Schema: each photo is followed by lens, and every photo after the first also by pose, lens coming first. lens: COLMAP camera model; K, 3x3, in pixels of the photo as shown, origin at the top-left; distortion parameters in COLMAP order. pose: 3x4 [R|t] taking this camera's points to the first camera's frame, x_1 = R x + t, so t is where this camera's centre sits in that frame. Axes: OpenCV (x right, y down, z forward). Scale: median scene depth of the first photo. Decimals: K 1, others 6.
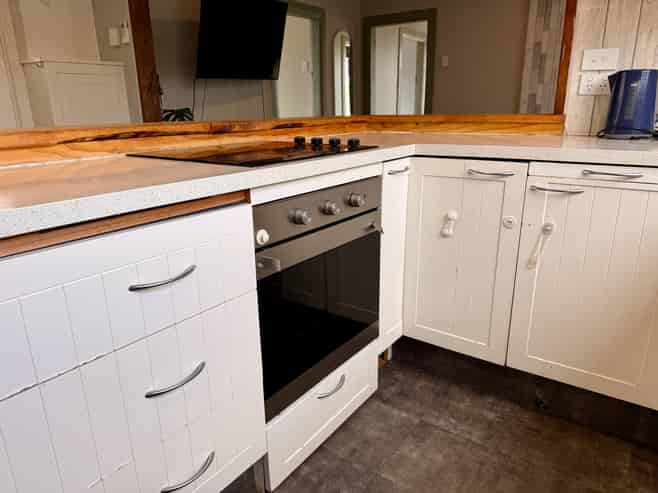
lens RADIAL K [[460.4, 0, 329.8], [0, 460.4, 254.2], [0, 0, 1]] dist [0.058543, -0.073512]
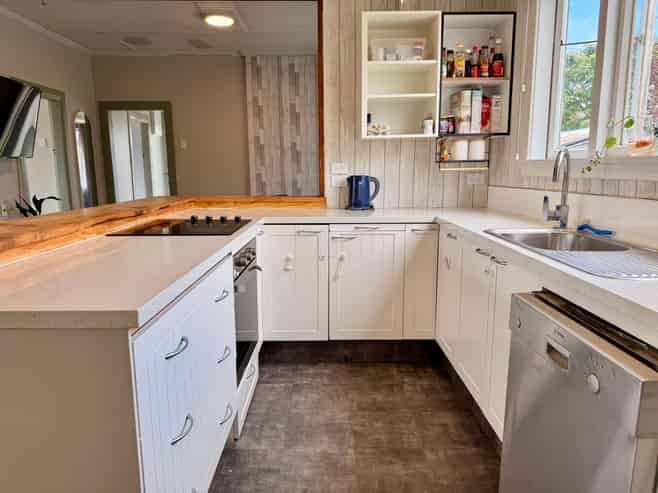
lens RADIAL K [[460.4, 0, 329.8], [0, 460.4, 254.2], [0, 0, 1]] dist [0.058543, -0.073512]
pose [[0.806745, -0.094065, 0.583364, -0.595800], [0.171322, 0.982077, -0.078569, 0.061951], [-0.565518, 0.163328, 0.808402, -0.444587]]
